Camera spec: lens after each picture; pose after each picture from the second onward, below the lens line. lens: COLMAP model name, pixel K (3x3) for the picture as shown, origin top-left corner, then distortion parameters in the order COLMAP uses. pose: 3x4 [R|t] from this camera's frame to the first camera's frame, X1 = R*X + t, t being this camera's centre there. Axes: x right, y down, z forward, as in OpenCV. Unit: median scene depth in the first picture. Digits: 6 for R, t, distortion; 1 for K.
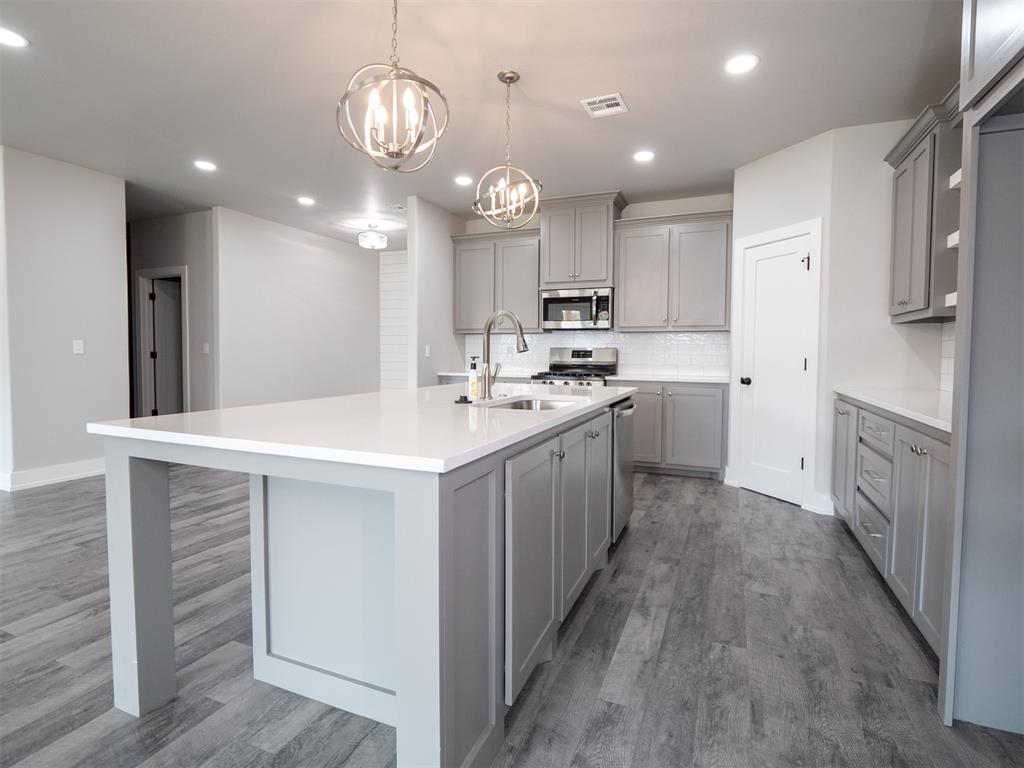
lens RADIAL K [[504.9, 0, 526.8], [0, 504.9, 373.5], [0, 0, 1]] dist [-0.014535, -0.000790]
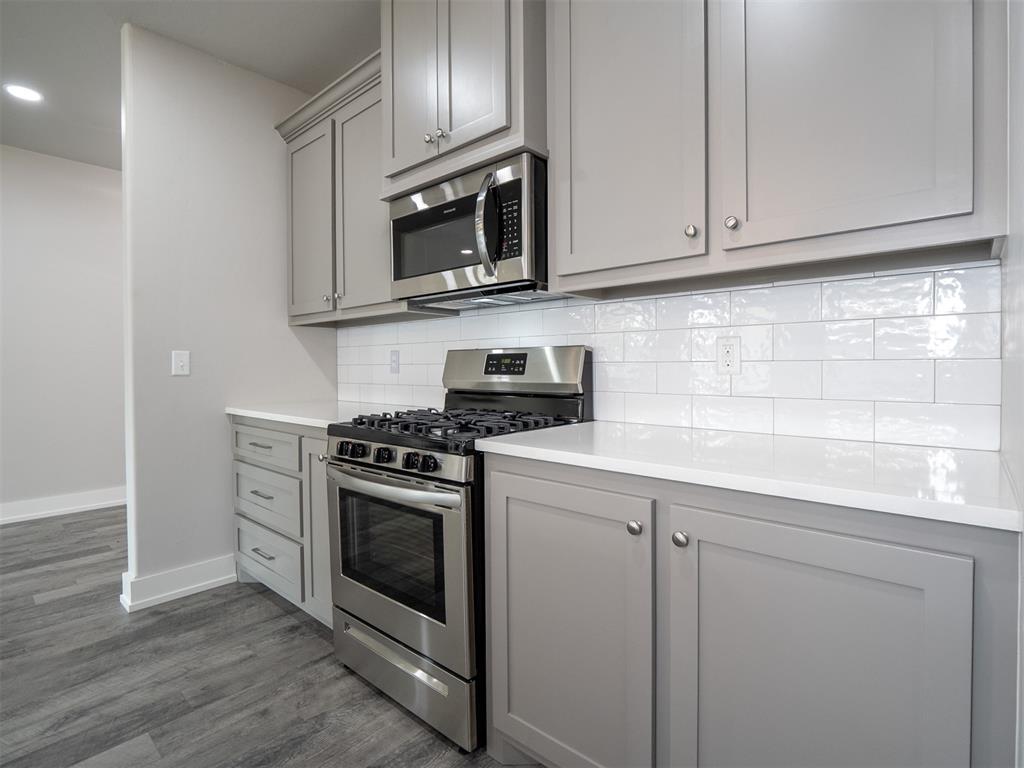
lens RADIAL K [[504.9, 0, 518.6], [0, 504.9, 371.3], [0, 0, 1]] dist [-0.014535, -0.000790]
pose [[0.945665, -0.011172, -0.324951, 0.262515], [-0.000456, 0.999363, -0.035685, -0.021034], [0.325143, 0.033894, 0.945057, 0.696358]]
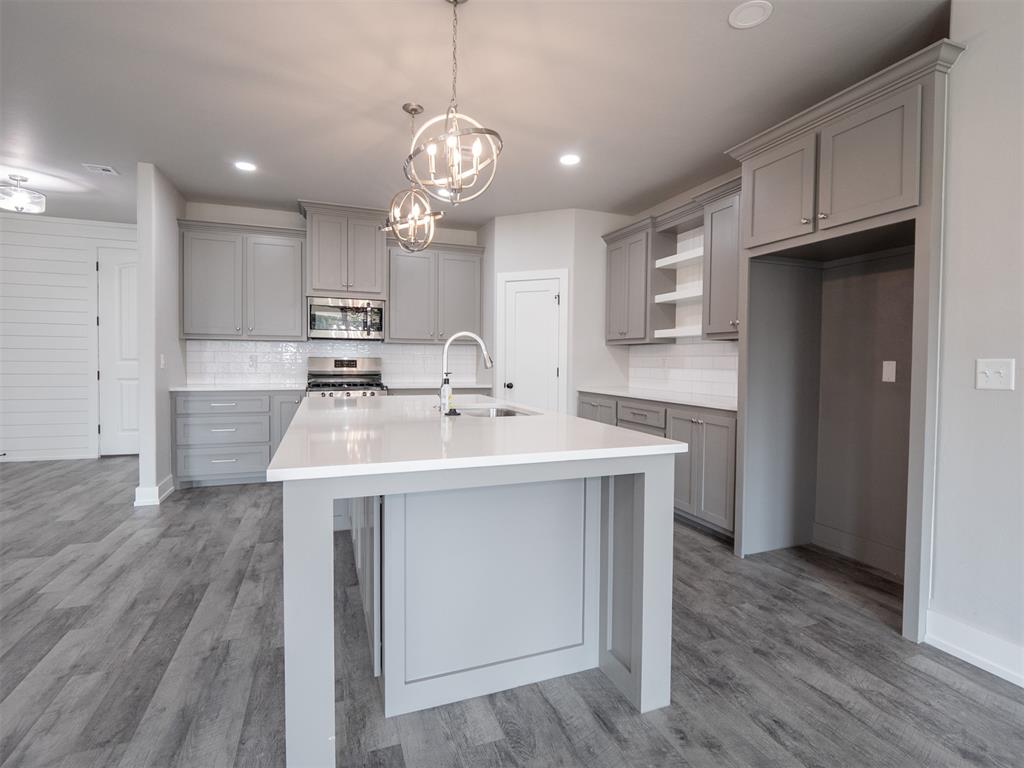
lens RADIAL K [[504.9, 0, 522.1], [0, 504.9, 373.3], [0, 0, 1]] dist [-0.014535, -0.000790]
pose [[0.727065, -0.016600, 0.686368, -0.343818], [0.022175, 0.999754, 0.000689, -0.013409], [-0.686210, 0.014719, 0.727254, 0.042057]]
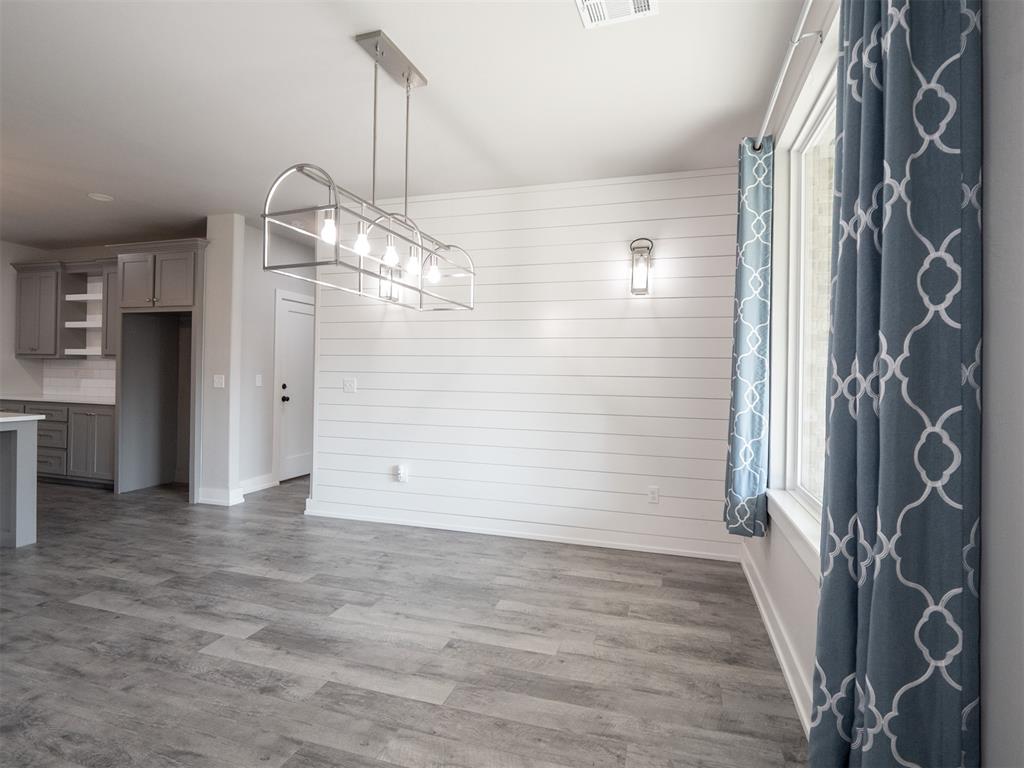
lens RADIAL K [[504.9, 0, 527.9], [0, 504.9, 386.0], [0, 0, 1]] dist [-0.014535, -0.000790]
pose [[-0.108201, -0.031518, 0.993629, -0.808437], [0.019054, 0.999248, 0.033772, -0.017359], [-0.993946, 0.022587, -0.107519, -0.397810]]
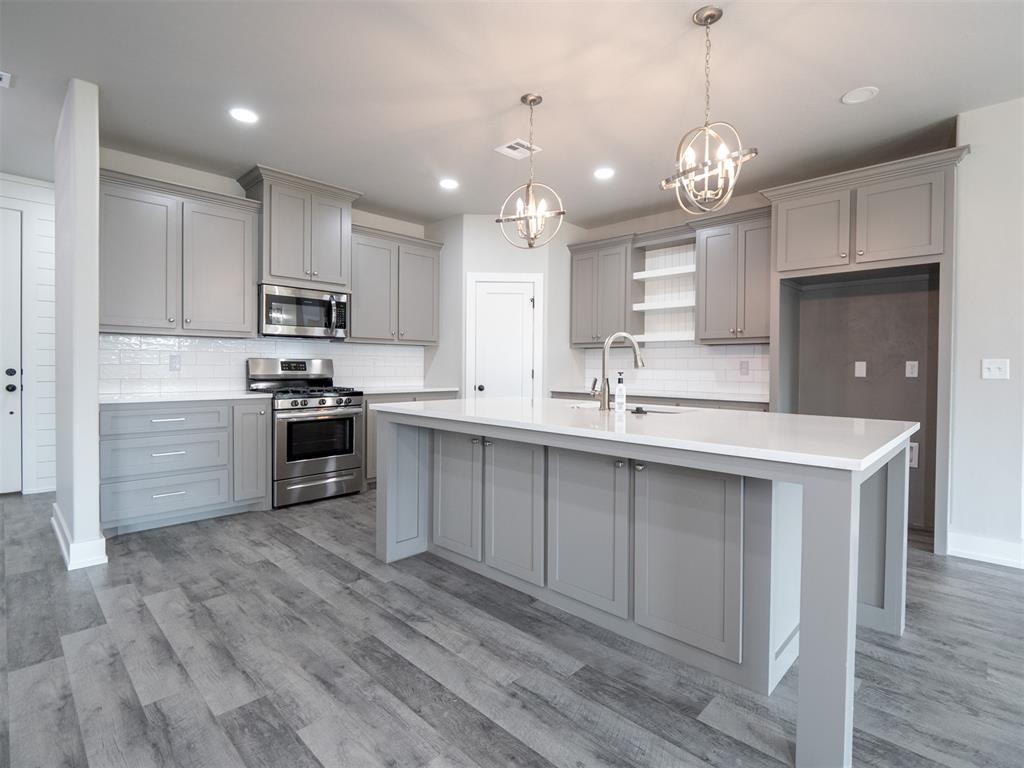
lens RADIAL K [[504.9, 0, 520.4], [0, 504.9, 370.6], [0, 0, 1]] dist [-0.014535, -0.000790]
pose [[0.371306, -0.010609, 0.928450, -0.567114], [0.031327, 0.999509, -0.001107, -0.019657], [-0.927982, 0.029497, 0.371456, 0.367061]]
